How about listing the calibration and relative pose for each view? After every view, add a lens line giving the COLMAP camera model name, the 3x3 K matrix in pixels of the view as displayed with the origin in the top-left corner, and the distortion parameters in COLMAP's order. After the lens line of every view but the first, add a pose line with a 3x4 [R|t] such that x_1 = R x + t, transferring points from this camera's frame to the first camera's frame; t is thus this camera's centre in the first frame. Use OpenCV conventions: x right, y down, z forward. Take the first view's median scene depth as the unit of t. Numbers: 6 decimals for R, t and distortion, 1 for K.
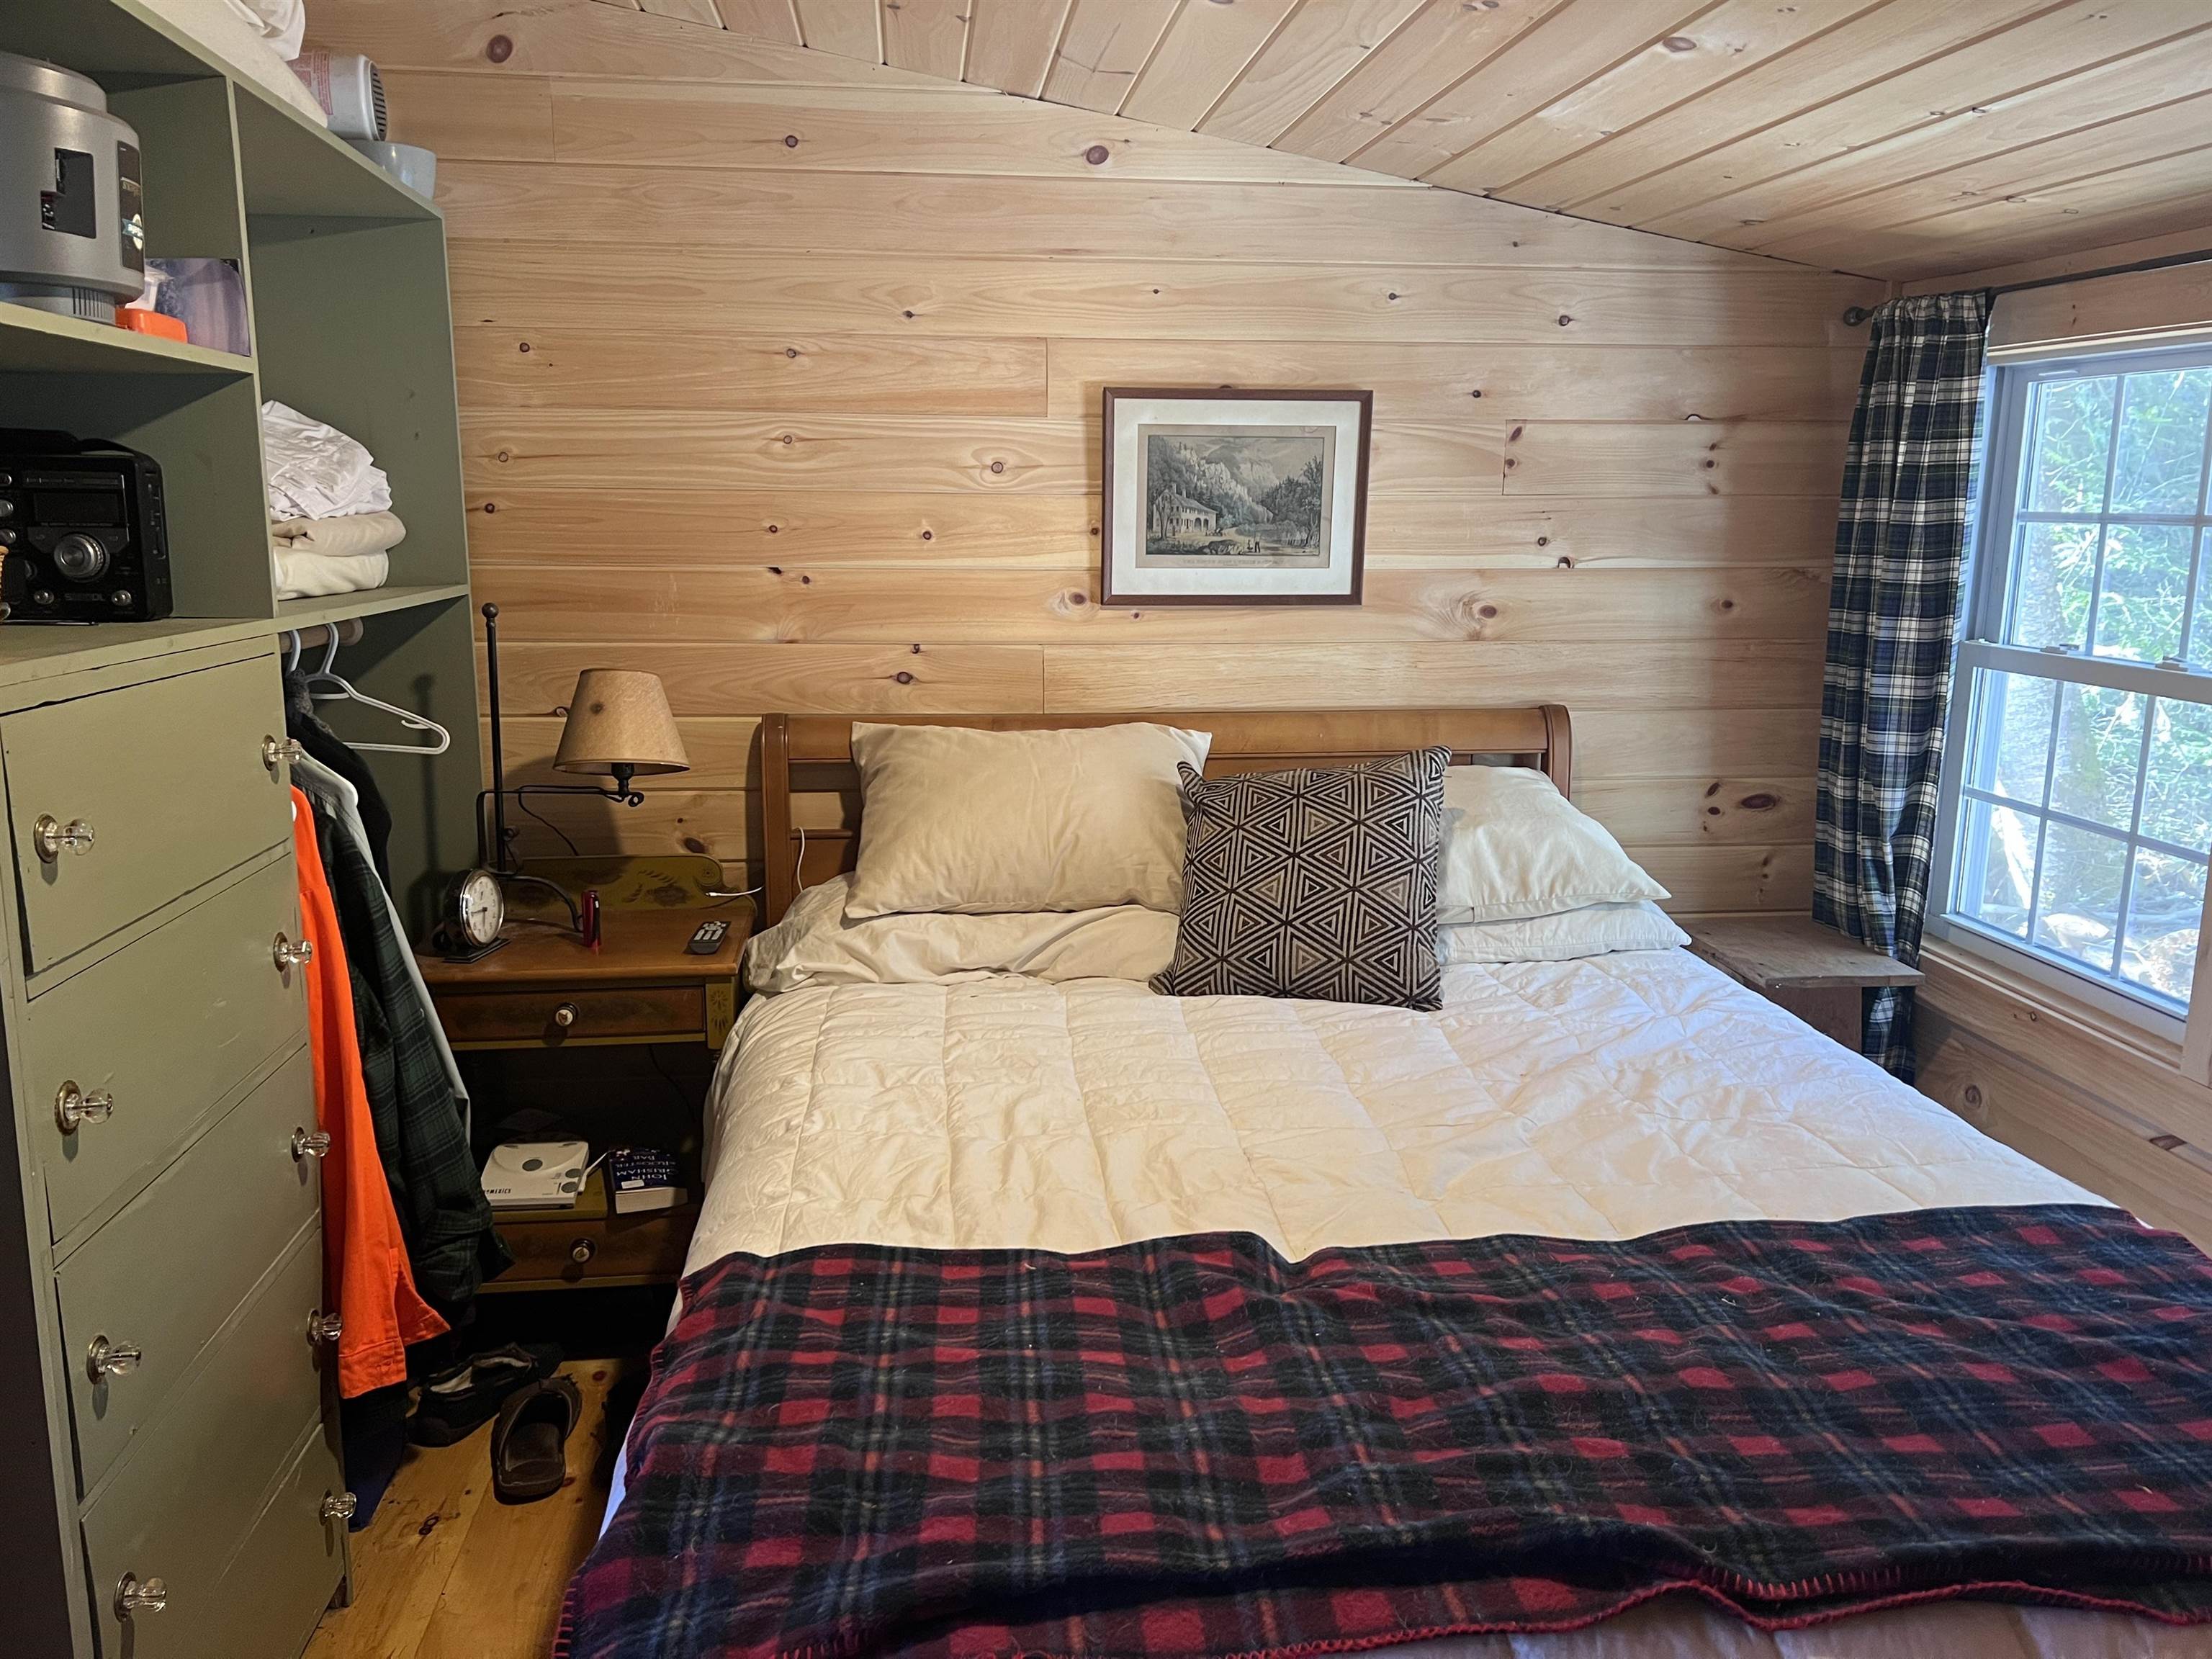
lens RADIAL K [[1652.1, 0, 1101.2], [0, 1652.1, 835.1], [0, 0, 1]] dist [0.073061, -0.089040]
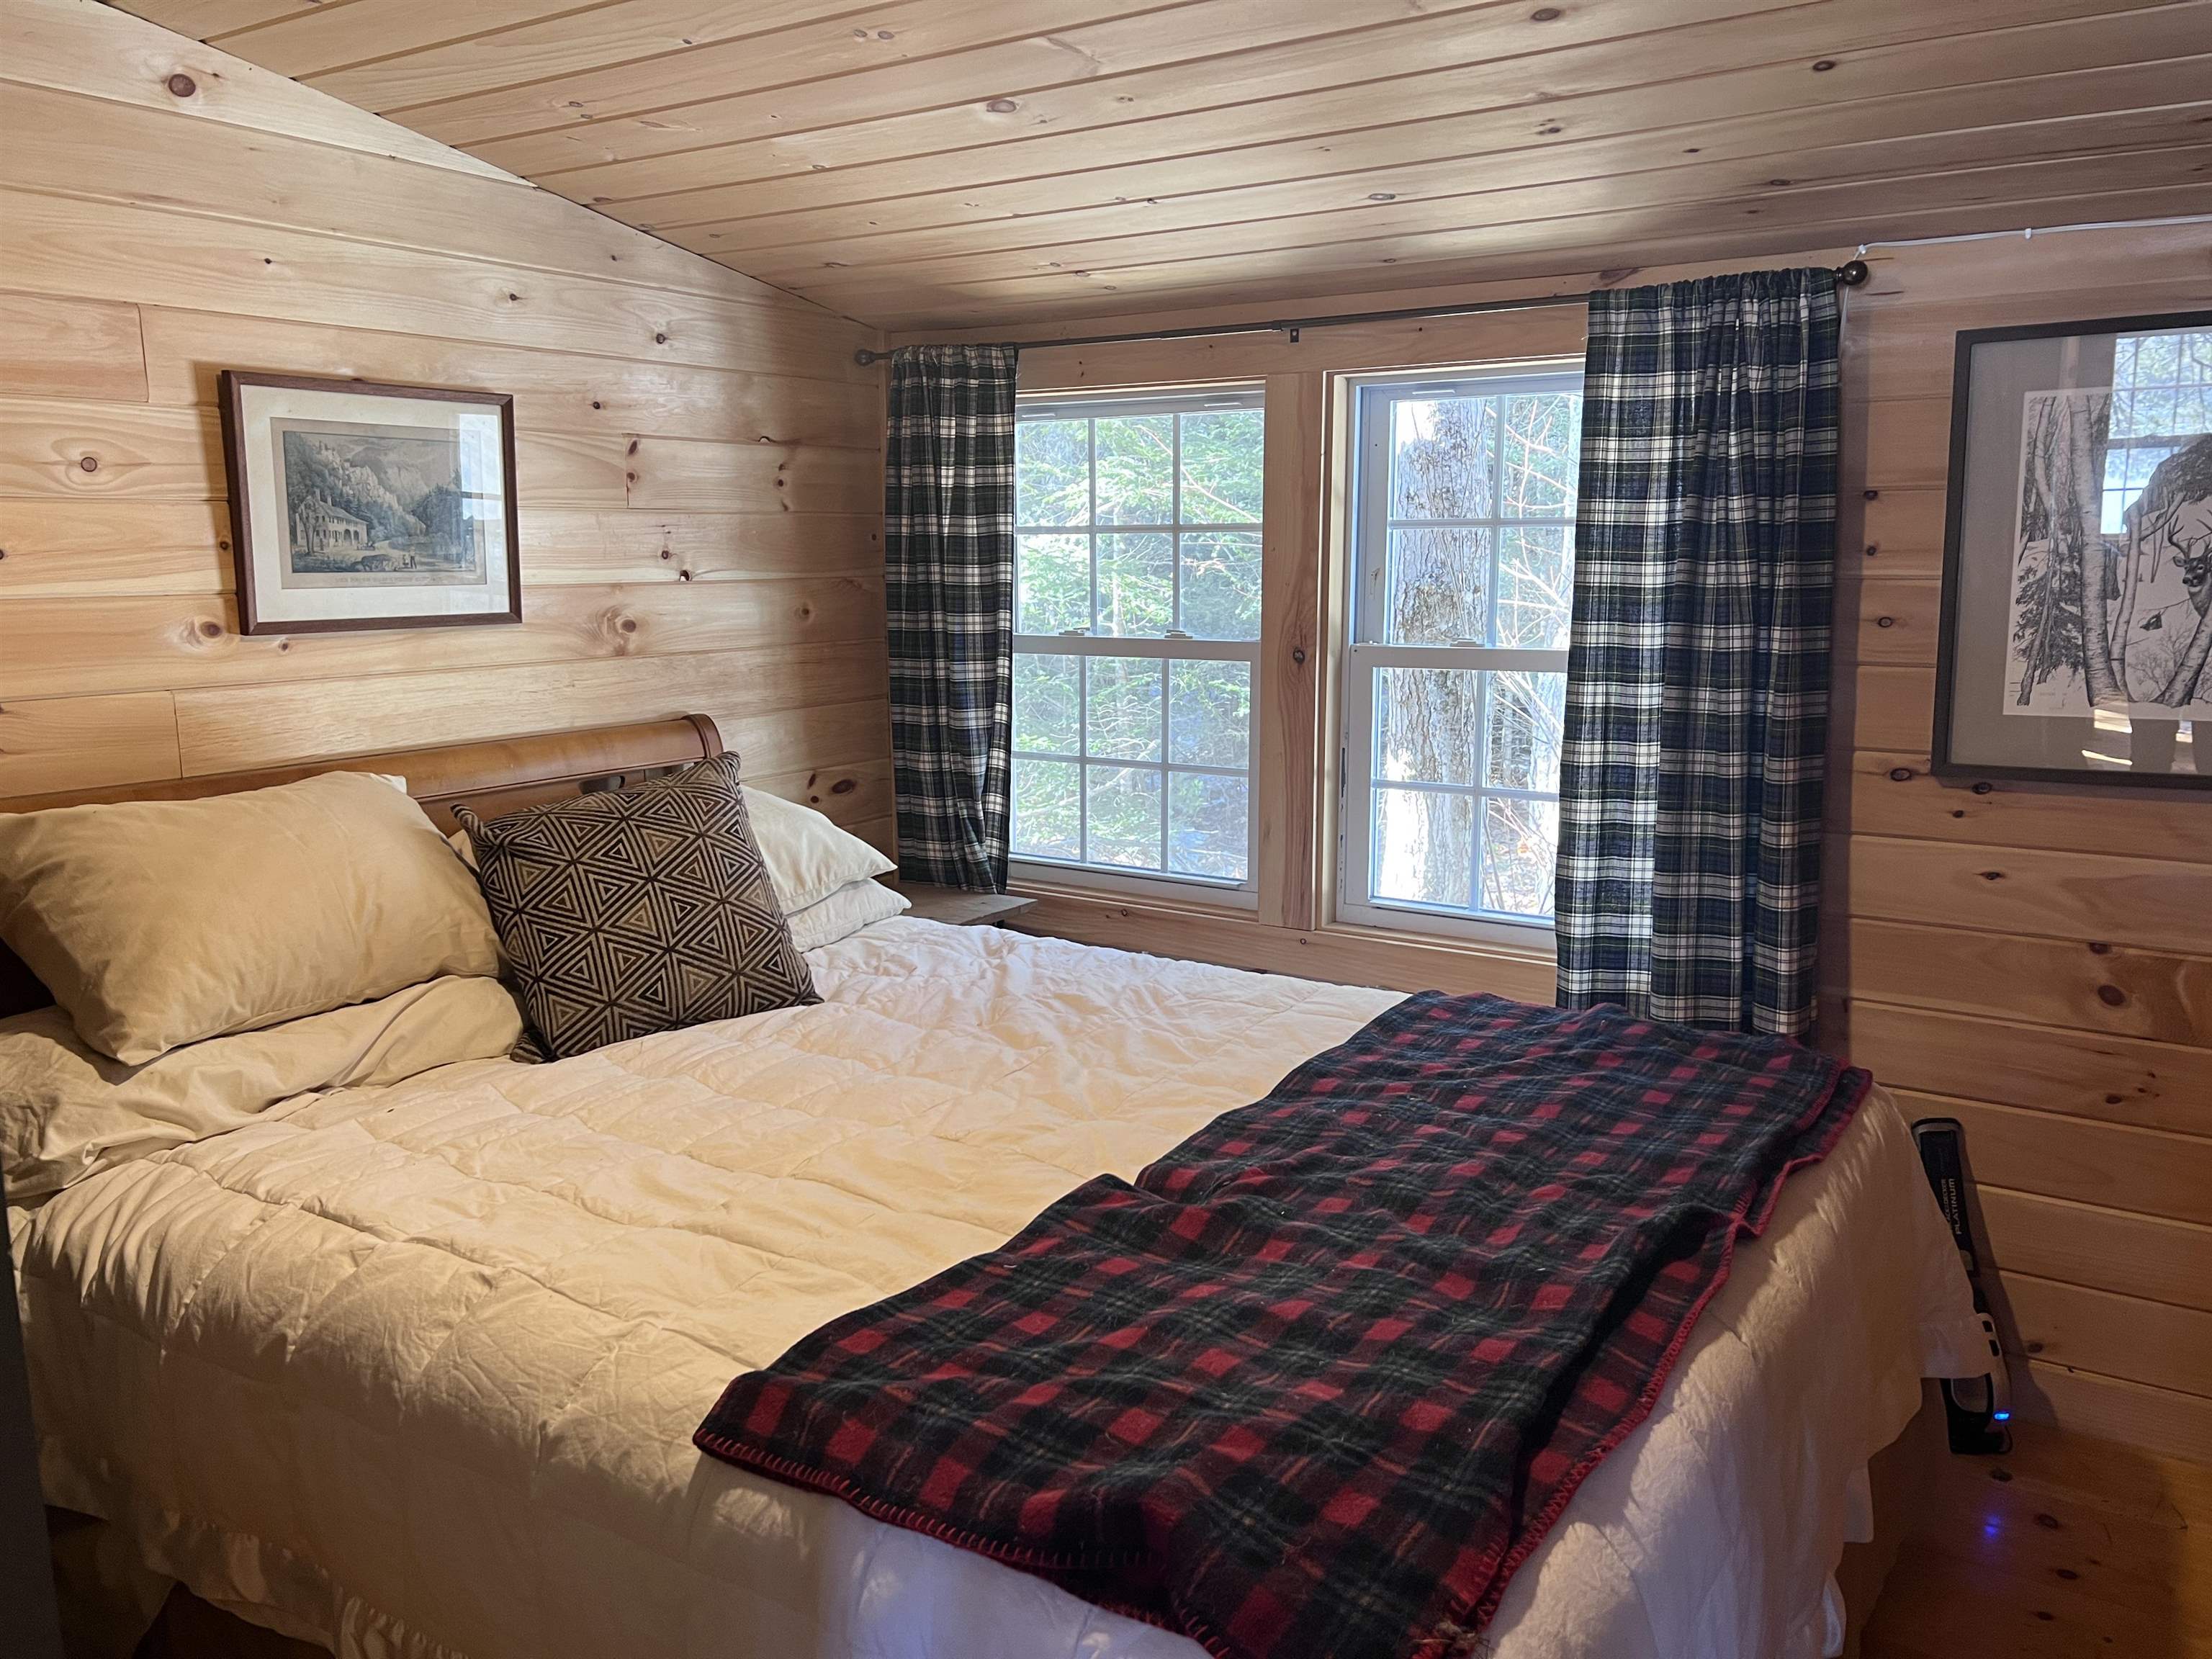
lens RADIAL K [[1652.1, 0, 1111.1], [0, 1652.1, 831.1], [0, 0, 1]] dist [0.073061, -0.089040]
pose [[0.641645, -0.142258, 0.753694, -0.387477], [0.165644, 0.985162, 0.044928, -0.012800], [-0.748901, 0.096017, 0.655689, 0.166403]]
